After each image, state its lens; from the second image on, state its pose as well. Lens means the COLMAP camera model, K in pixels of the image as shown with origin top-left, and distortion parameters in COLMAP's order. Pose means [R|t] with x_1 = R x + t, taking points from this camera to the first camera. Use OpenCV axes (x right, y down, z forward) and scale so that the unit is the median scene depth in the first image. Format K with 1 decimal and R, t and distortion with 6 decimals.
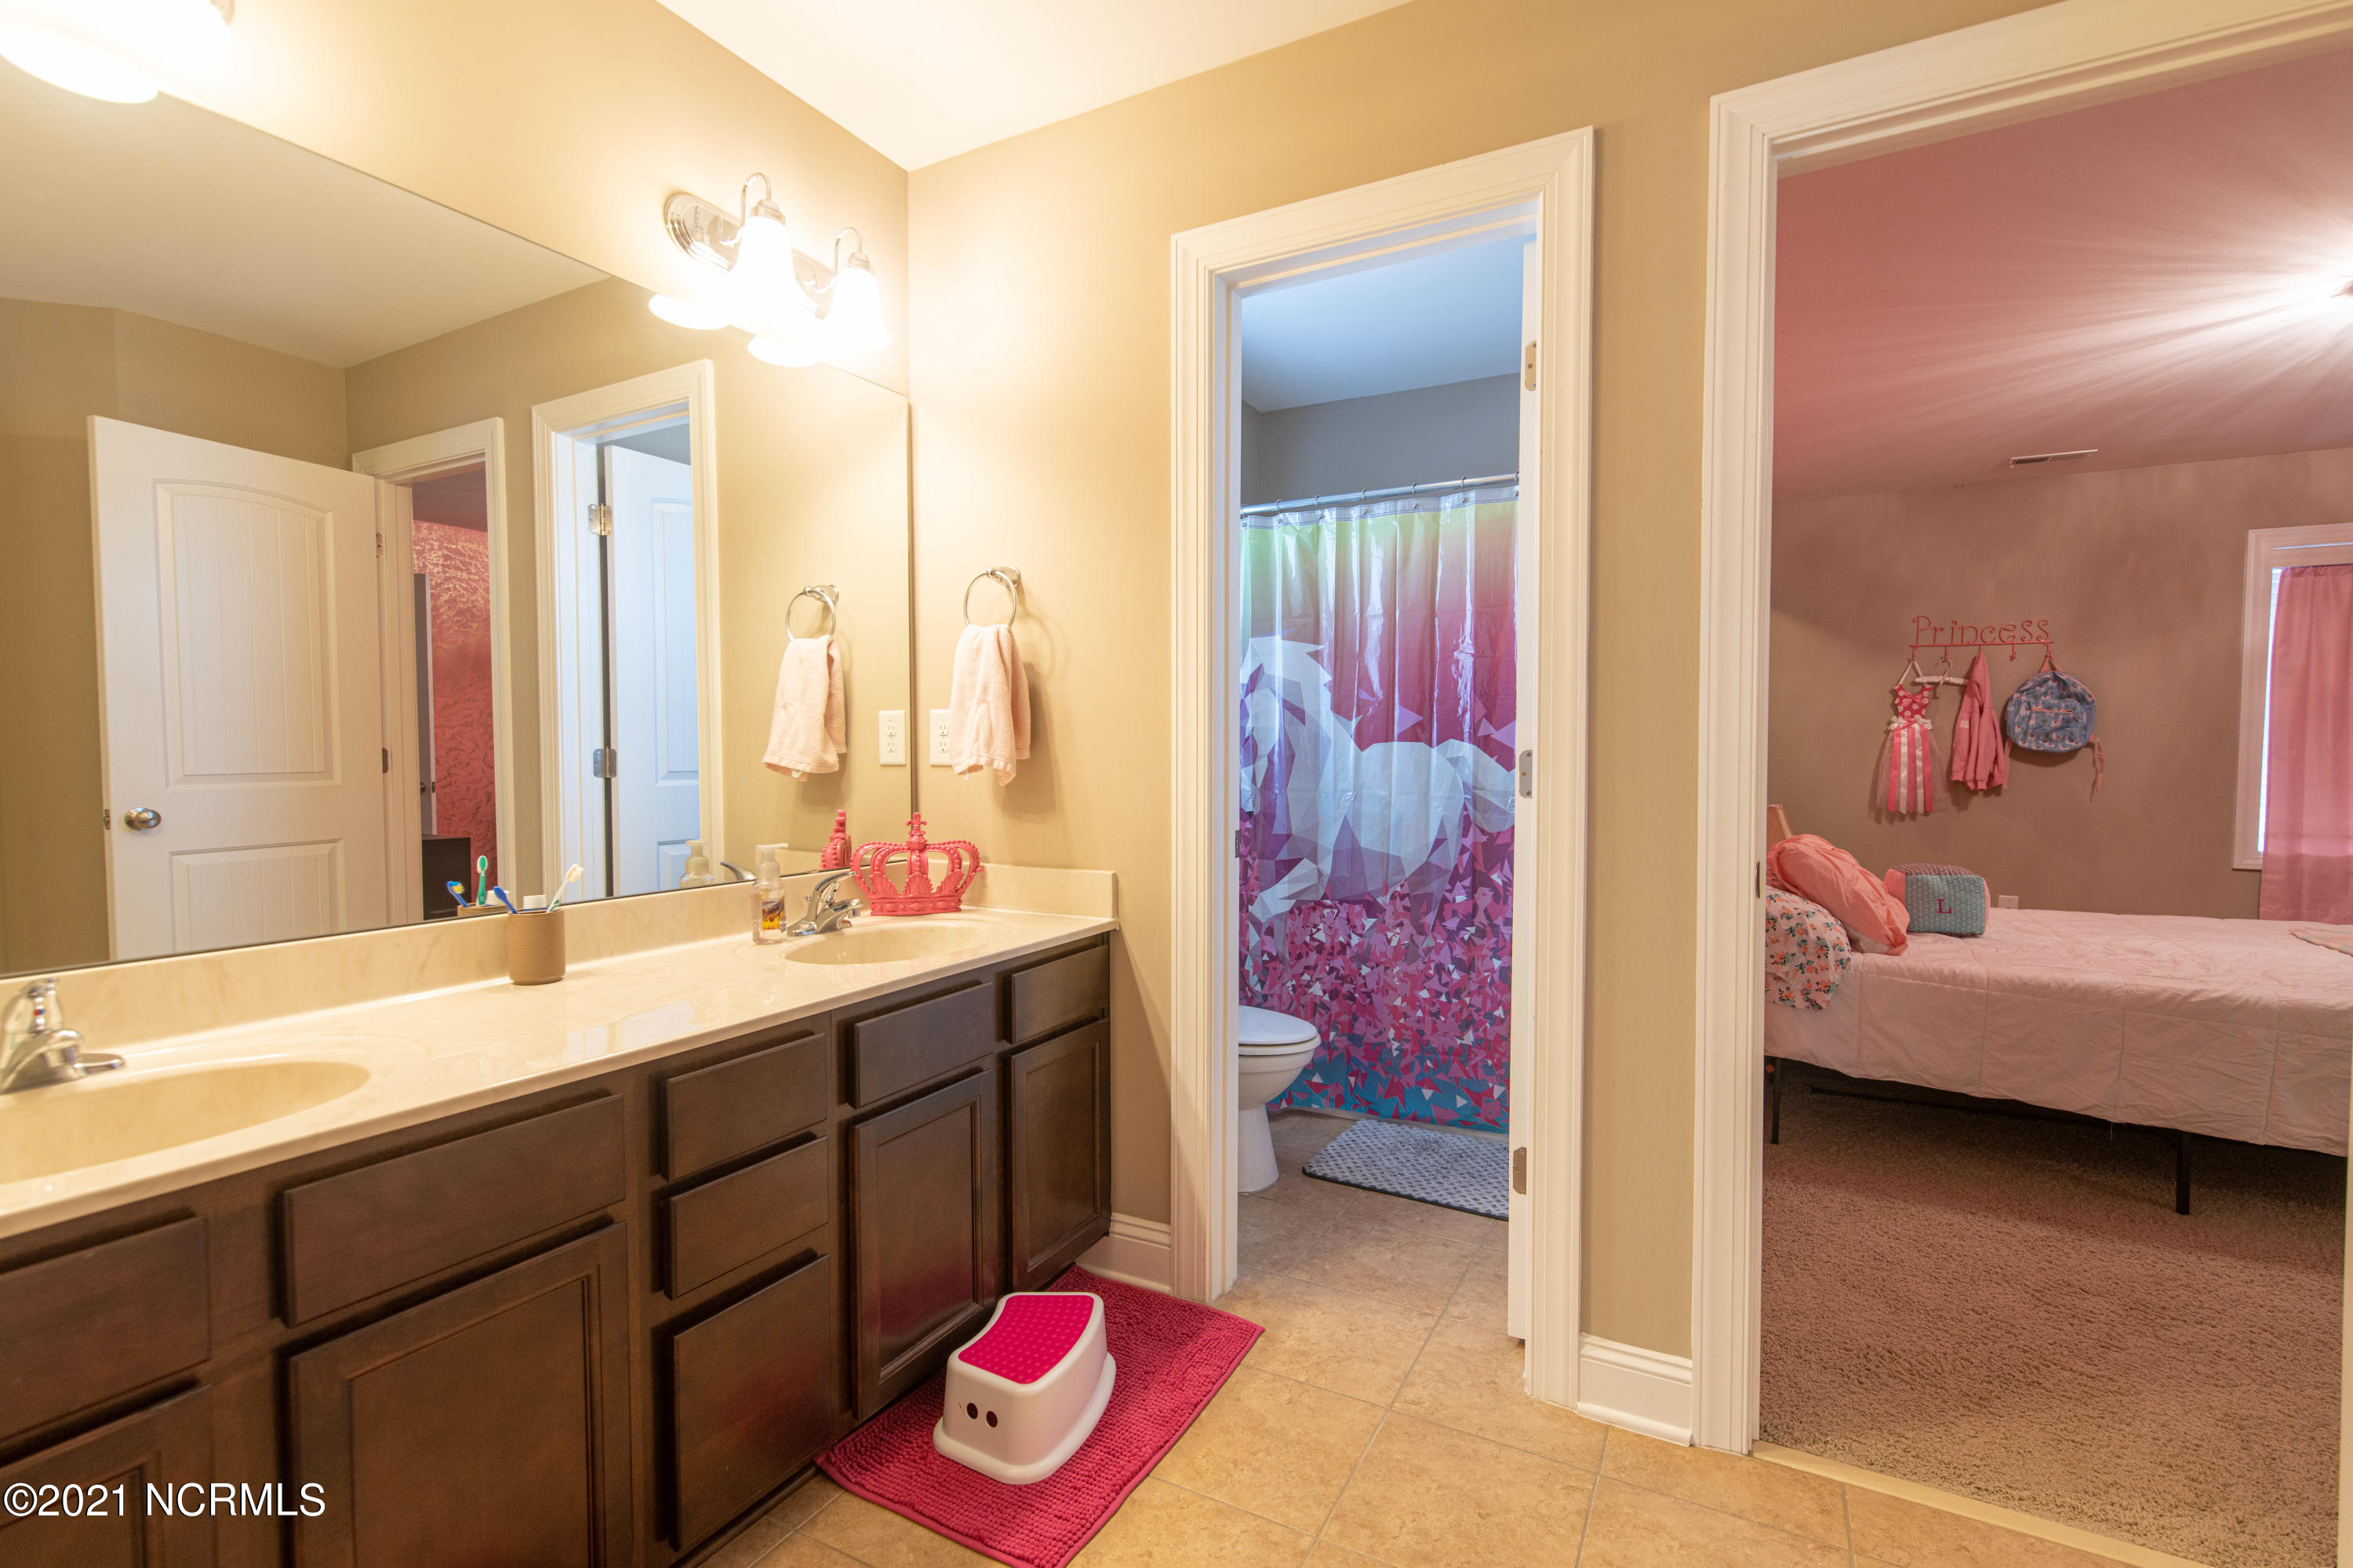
lens RADIAL K [[1022.8, 0, 1219.8], [0, 1022.8, 789.9], [0, 0, 1]] dist [-0.000549, 0.001022]
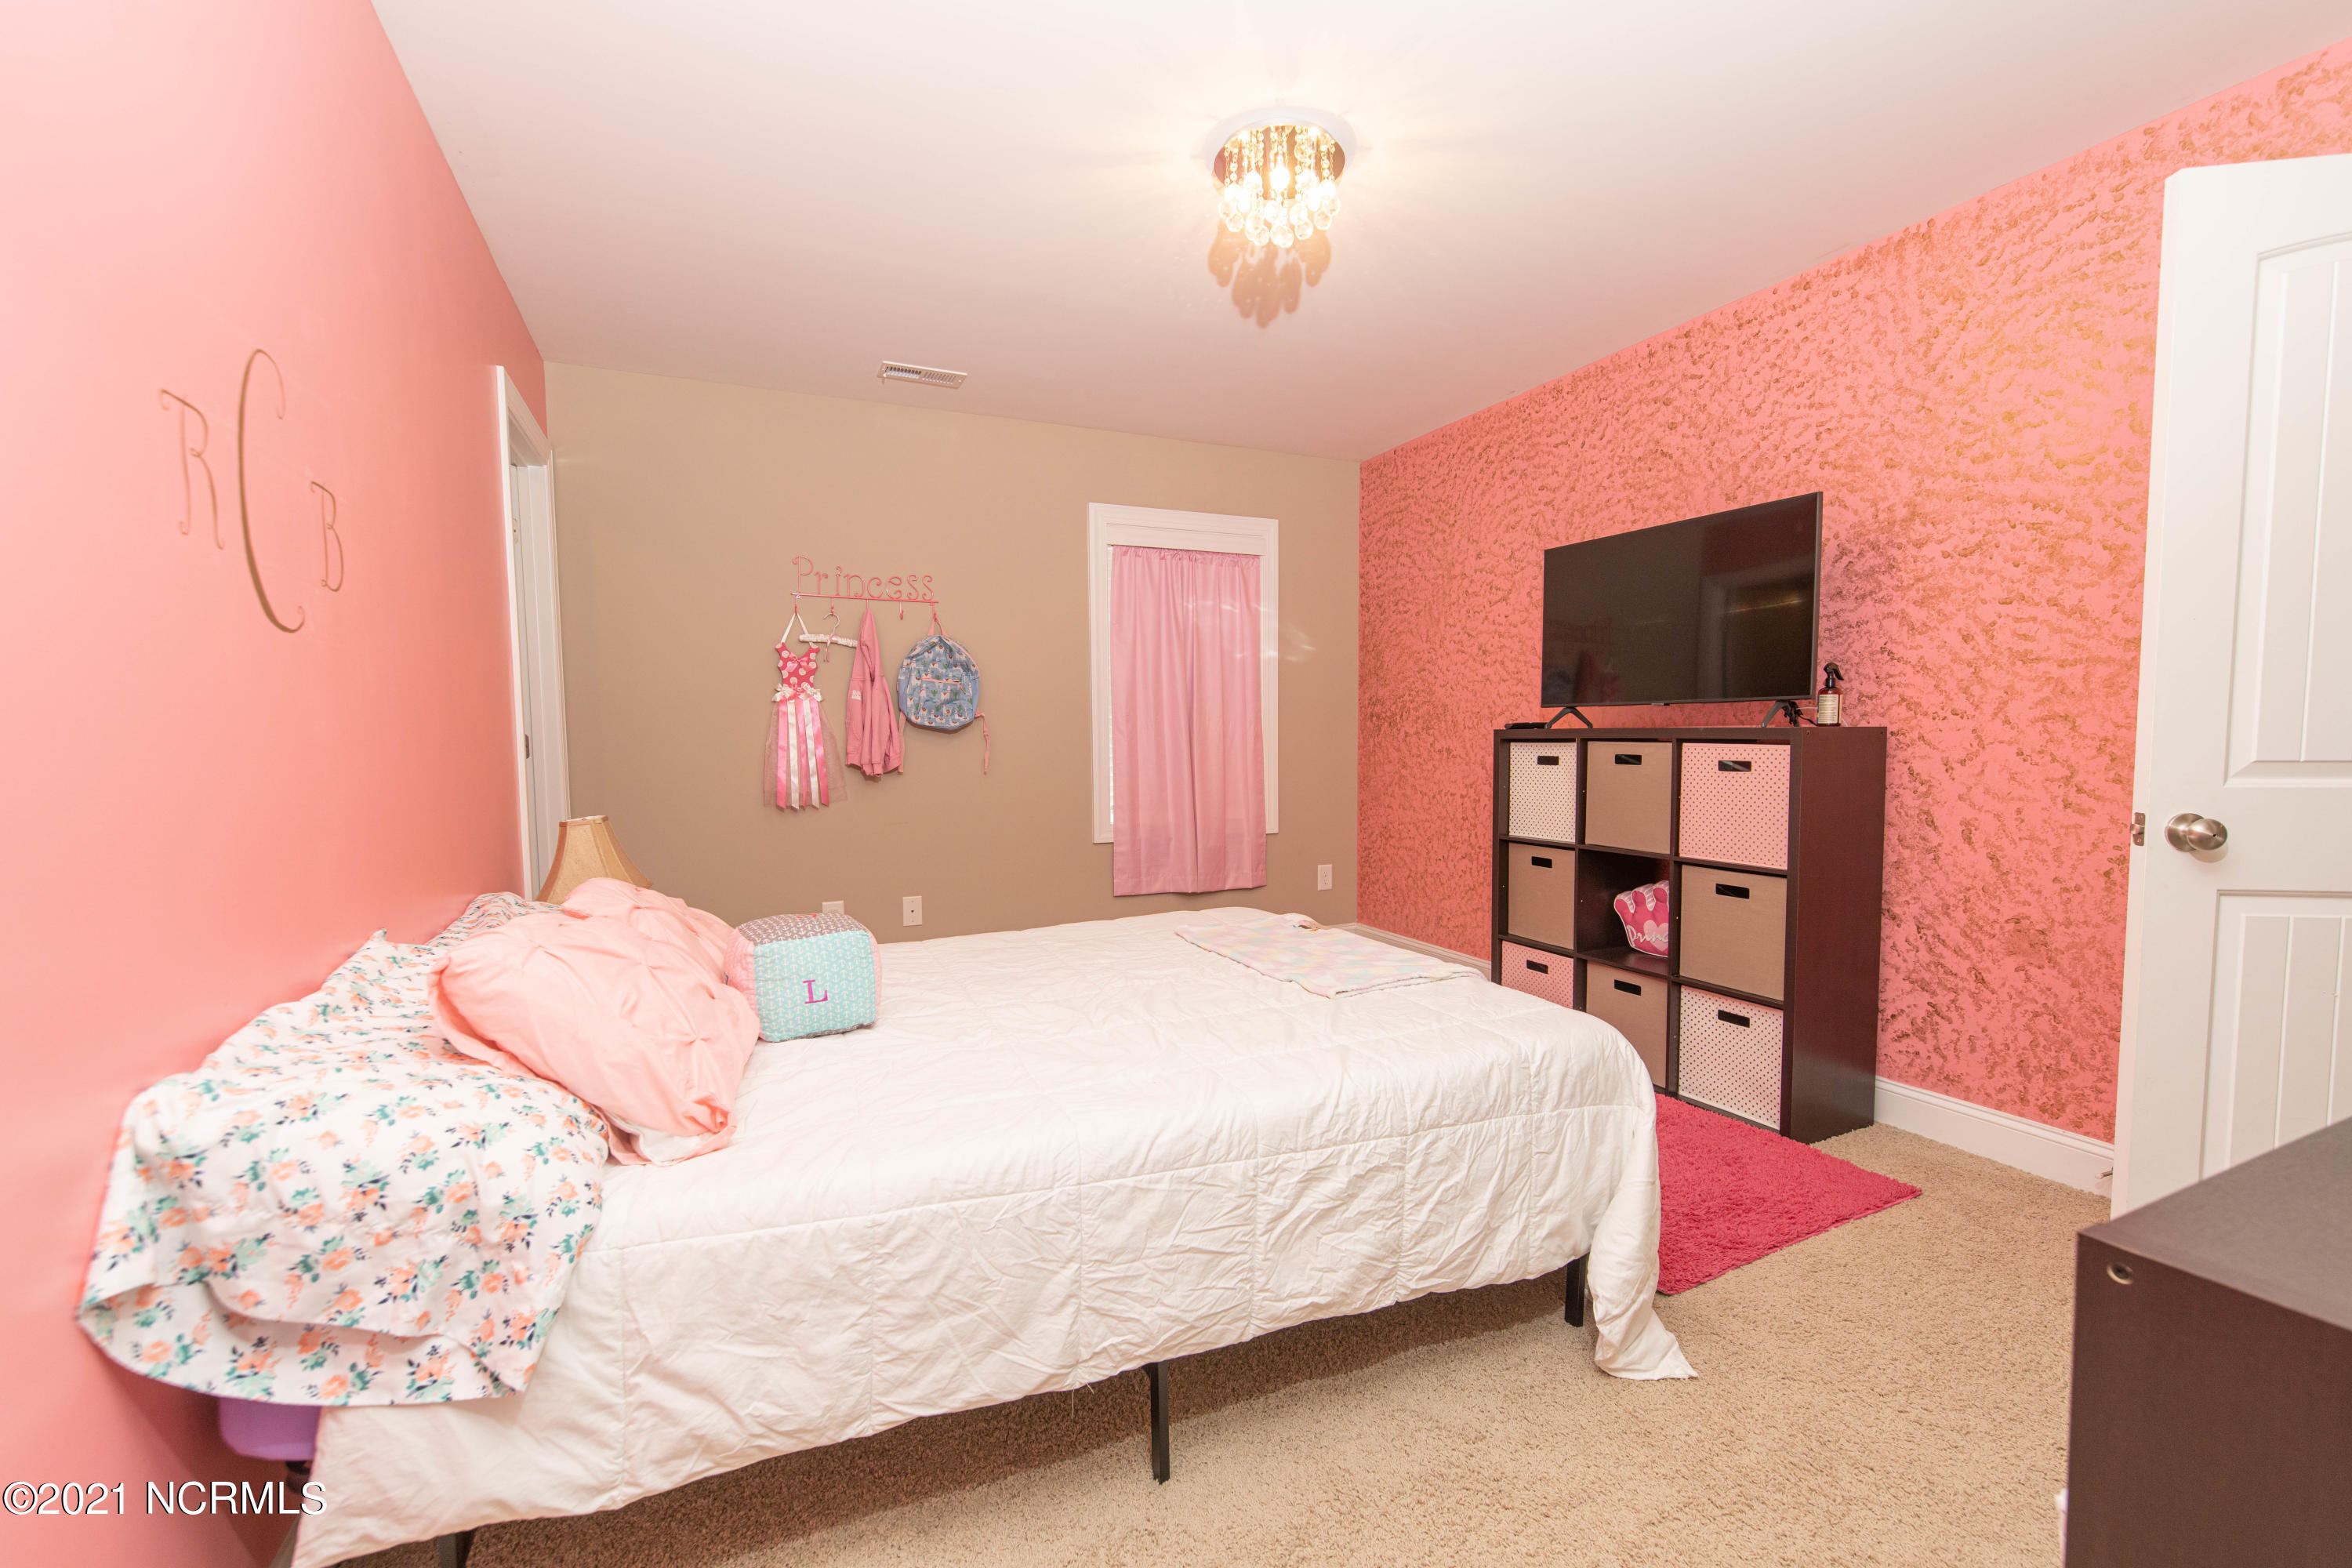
lens RADIAL K [[1022.3, 0, 1182.6], [0, 1022.3, 791.2], [0, 0, 1]] dist [-0.000549, 0.001022]
pose [[0.608818, -0.057200, 0.791245, 0.239838], [0.042903, 0.998312, 0.039157, -0.008330], [-0.792149, 0.010107, 0.610244, 0.300590]]
